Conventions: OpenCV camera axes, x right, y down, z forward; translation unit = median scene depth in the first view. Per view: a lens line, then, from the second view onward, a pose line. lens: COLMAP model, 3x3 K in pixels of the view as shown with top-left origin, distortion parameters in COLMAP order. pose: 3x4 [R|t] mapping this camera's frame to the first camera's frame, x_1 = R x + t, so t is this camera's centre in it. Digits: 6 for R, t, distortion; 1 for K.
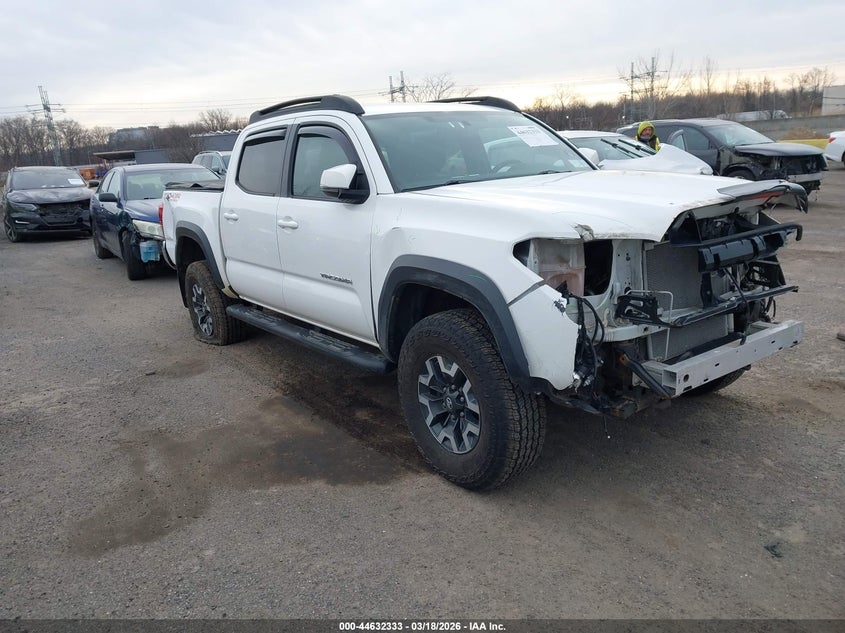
lens RADIAL K [[659.6, 0, 422.4], [0, 659.6, 317.3], [0, 0, 1]] dist [0.016134, -0.006715]
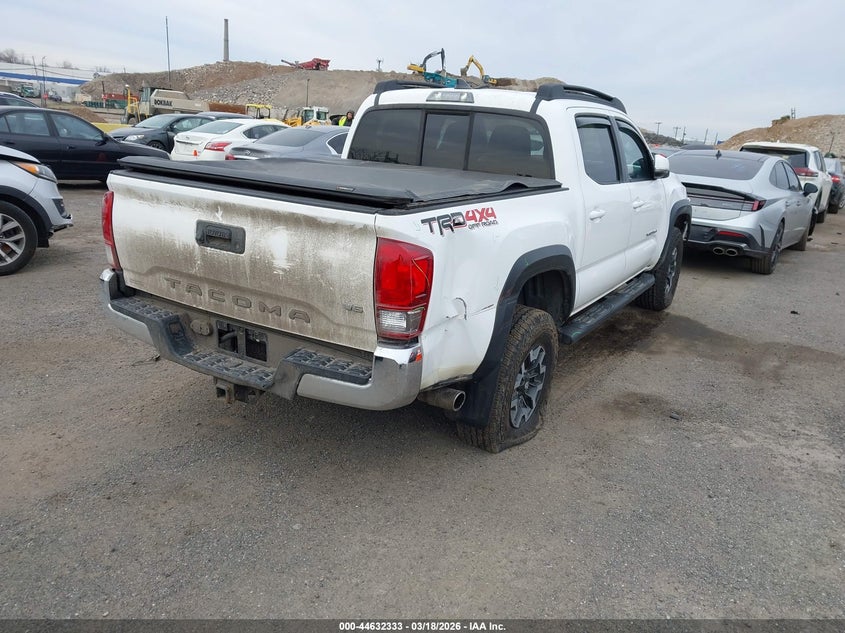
lens RADIAL K [[659.6, 0, 424.6], [0, 659.6, 315.0], [0, 0, 1]] dist [0.016134, -0.006715]
pose [[-0.382587, -0.222094, 0.896828, -1.218341], [0.183613, 0.933040, 0.309391, -0.412476], [-0.905491, 0.283039, -0.316190, 1.847241]]
